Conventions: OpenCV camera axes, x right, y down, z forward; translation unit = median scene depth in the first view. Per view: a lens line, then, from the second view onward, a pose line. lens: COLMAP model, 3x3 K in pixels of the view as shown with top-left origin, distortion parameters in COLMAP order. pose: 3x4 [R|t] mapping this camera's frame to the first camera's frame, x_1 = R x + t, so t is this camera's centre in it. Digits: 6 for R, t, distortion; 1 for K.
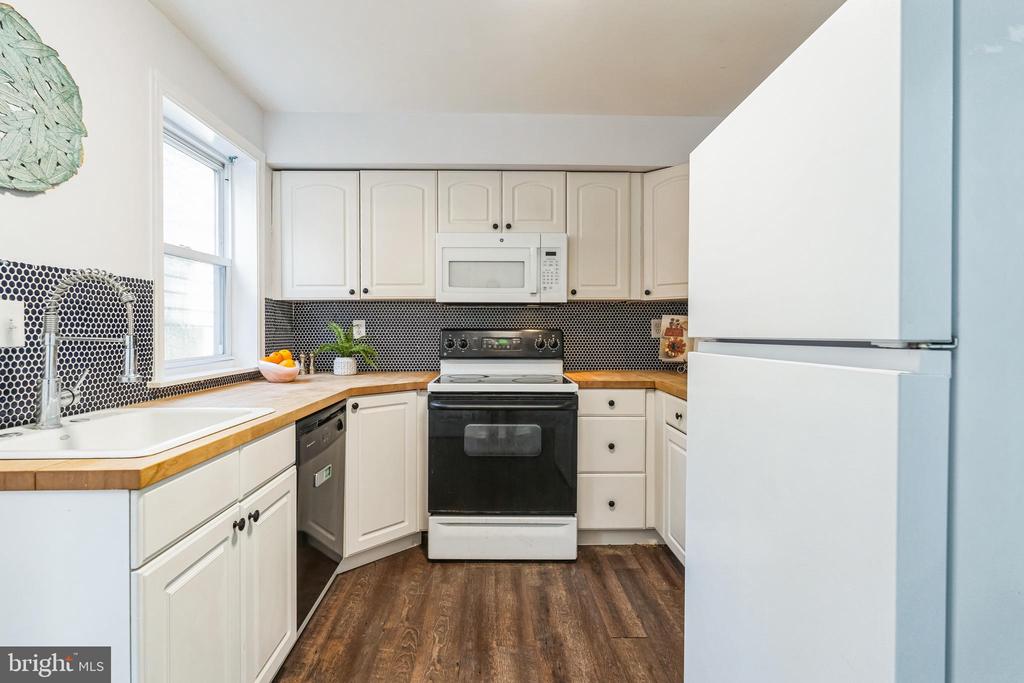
lens RADIAL K [[500.1, 0, 506.7], [0, 500.1, 335.3], [0, 0, 1]] dist [-0.004219, -0.000150]
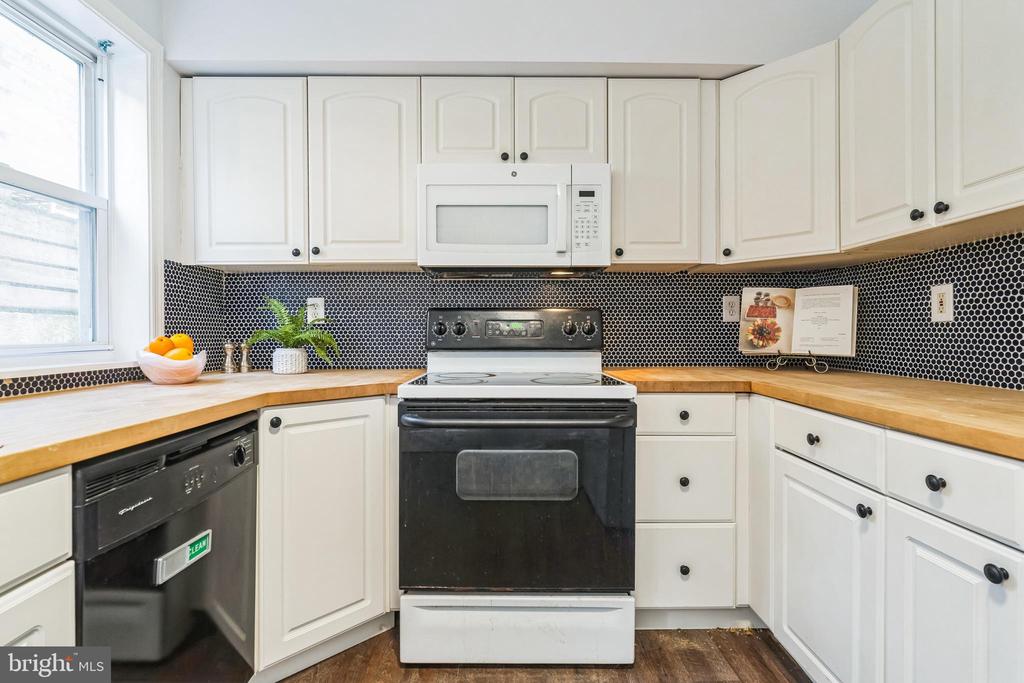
lens RADIAL K [[500.1, 0, 512.5], [0, 500.1, 344.3], [0, 0, 1]] dist [-0.004219, -0.000150]
pose [[0.999917, -0.002915, -0.012510, -0.004695], [0.003048, 0.999939, 0.010591, 0.035667], [0.012478, -0.010628, 0.999866, 0.345483]]
